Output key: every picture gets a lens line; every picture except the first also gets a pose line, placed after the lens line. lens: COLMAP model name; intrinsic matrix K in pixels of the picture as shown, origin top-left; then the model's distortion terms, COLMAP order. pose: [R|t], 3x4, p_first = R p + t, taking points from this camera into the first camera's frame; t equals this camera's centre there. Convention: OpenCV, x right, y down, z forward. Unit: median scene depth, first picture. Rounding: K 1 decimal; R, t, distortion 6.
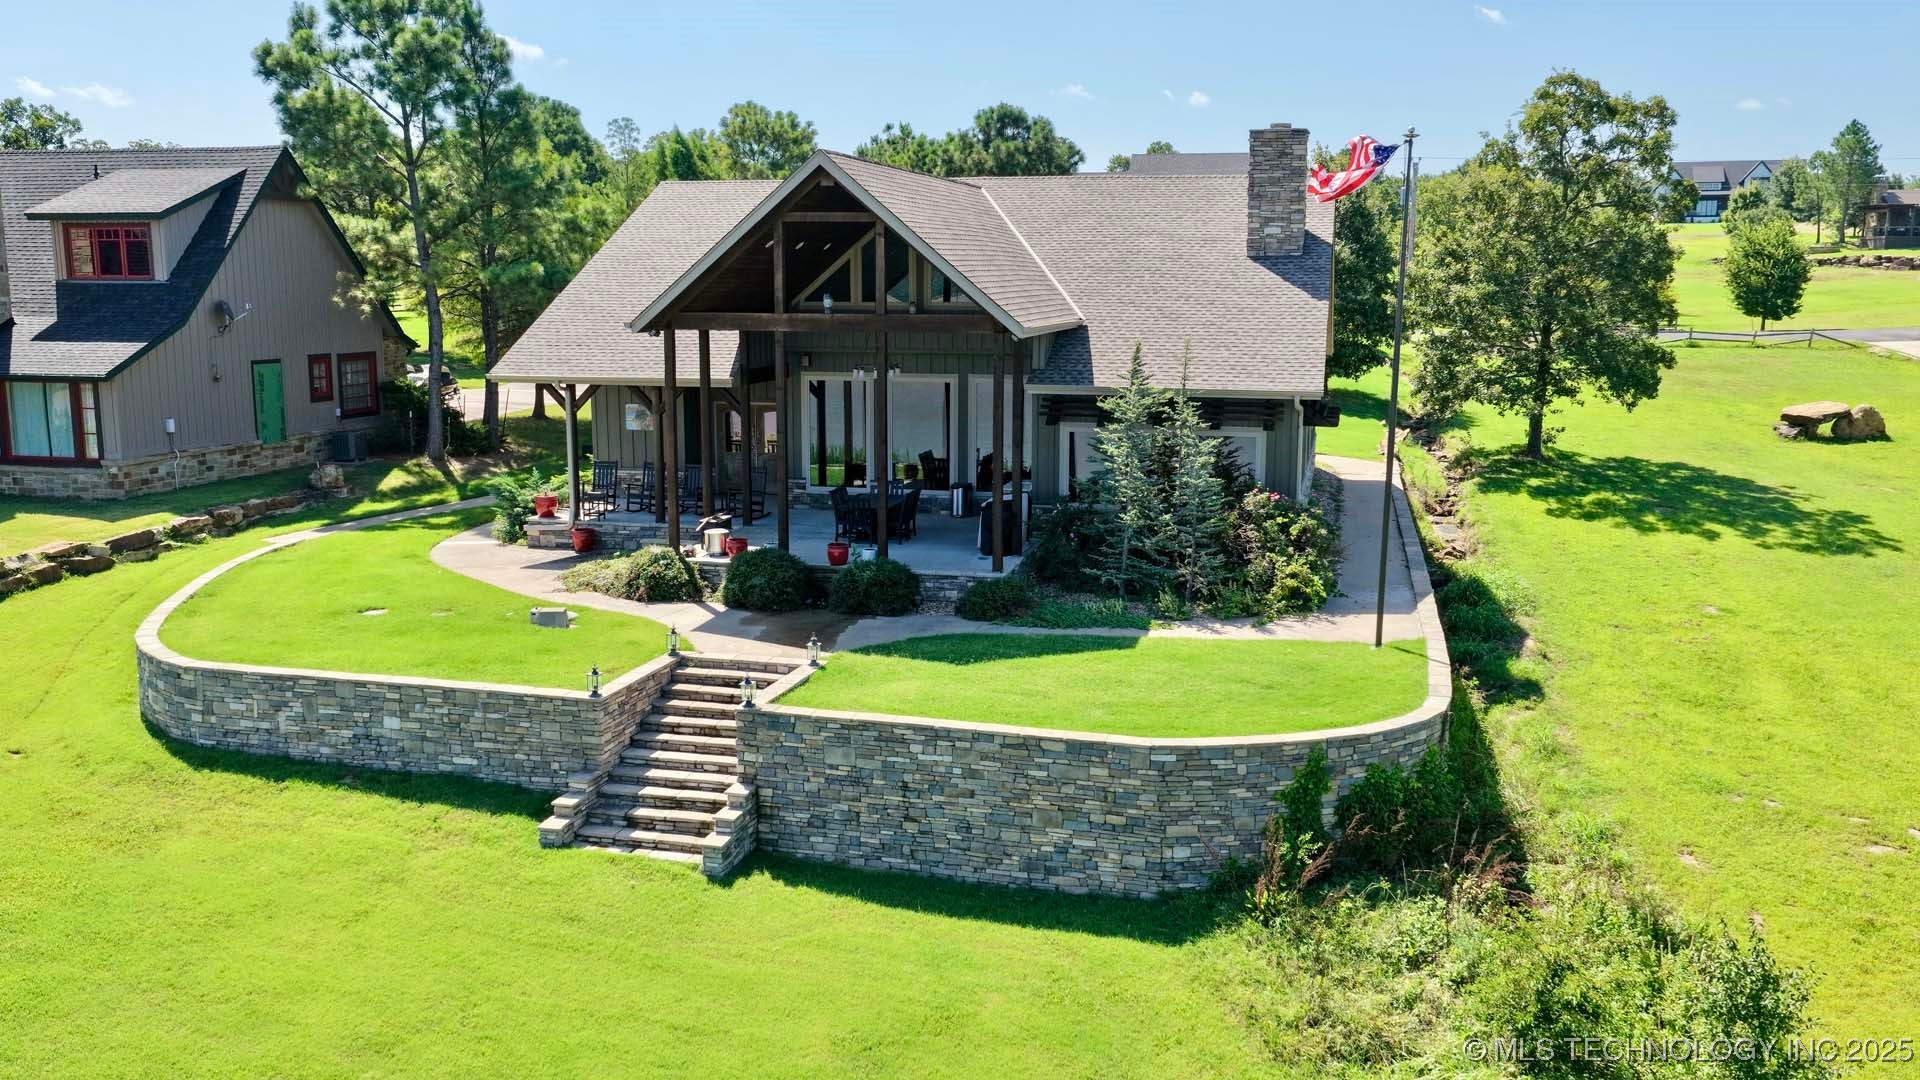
lens RADIAL K [[1585.3, 0, 960.2], [0, 1585.3, 541.1], [0, 0, 1]] dist [-0.001979, 0.021579]
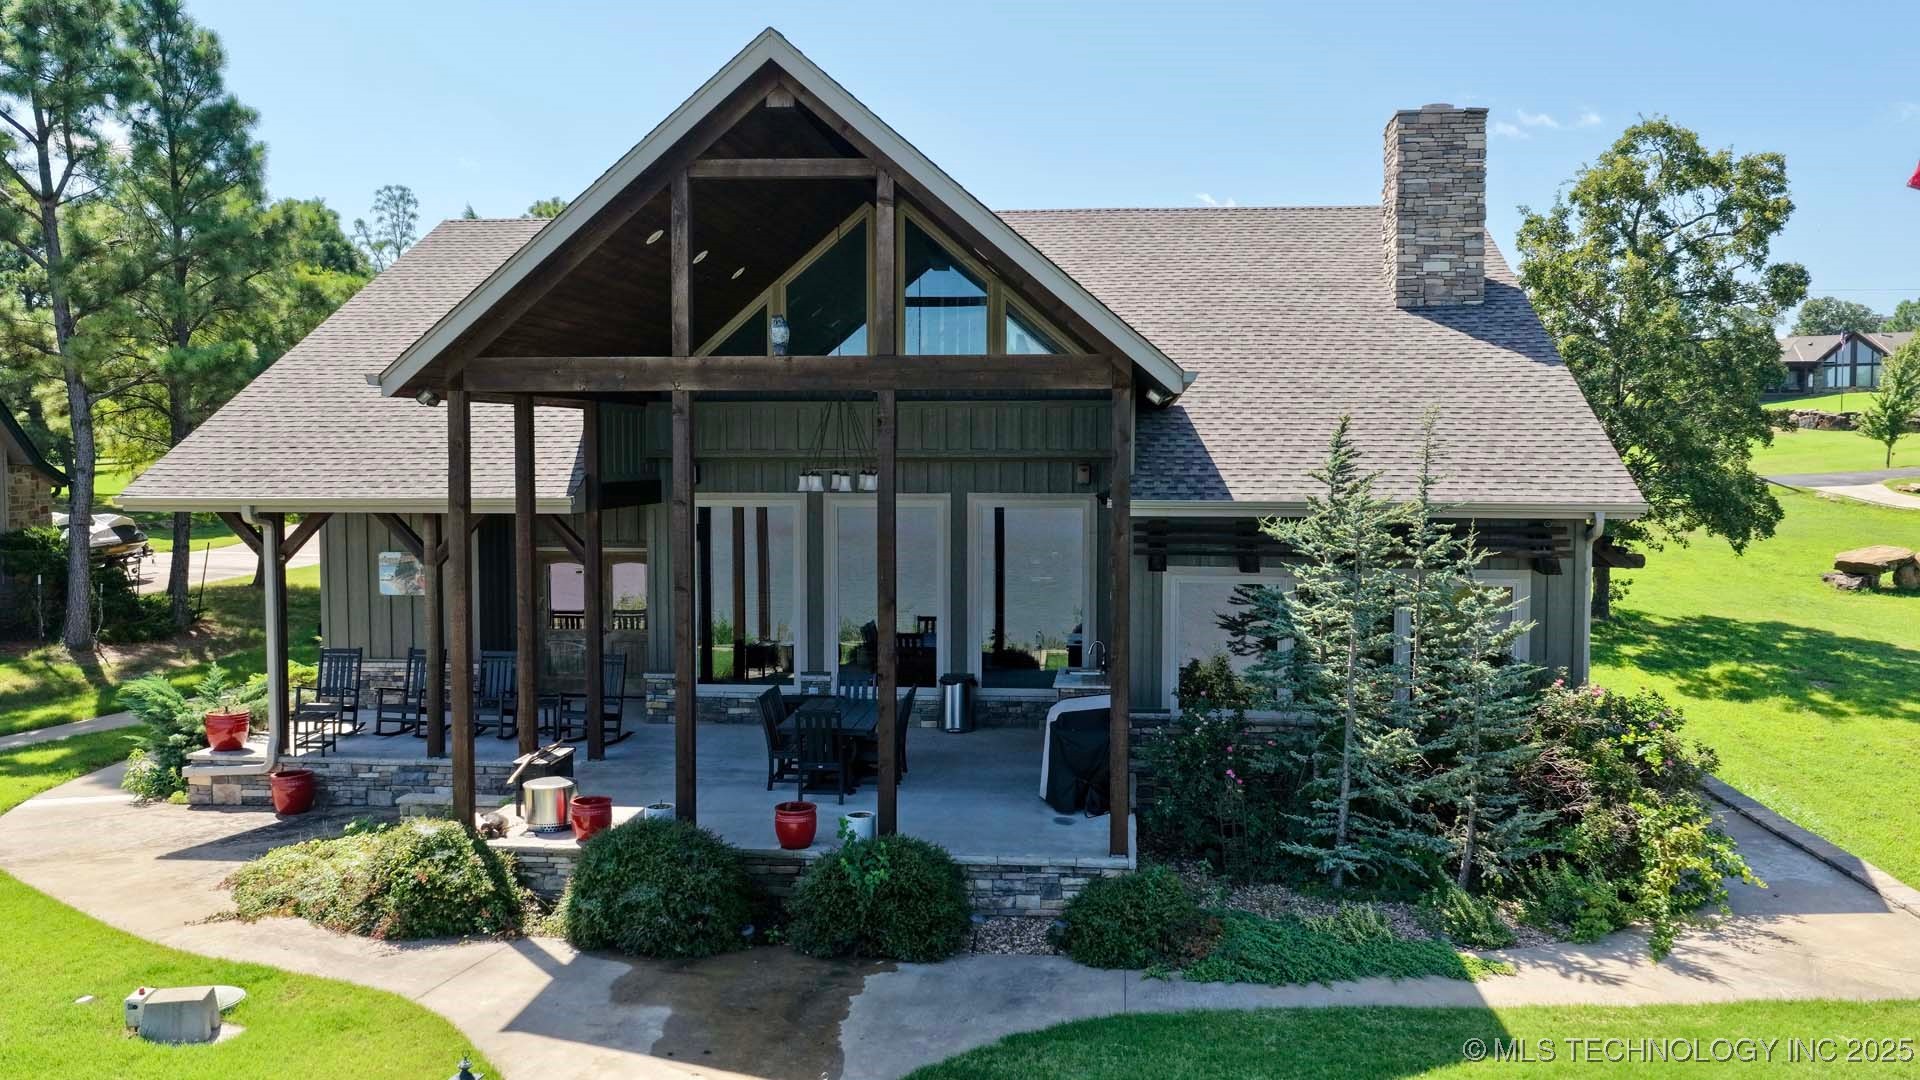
lens RADIAL K [[1585.3, 0, 961.4], [0, 1585.3, 538.7], [0, 0, 1]] dist [-0.001979, 0.021579]
pose [[0.991193, -0.010069, 0.132039, -0.077467], [0.024430, 0.993894, -0.107597, -0.023416], [-0.130149, 0.109875, 0.985388, 0.410524]]
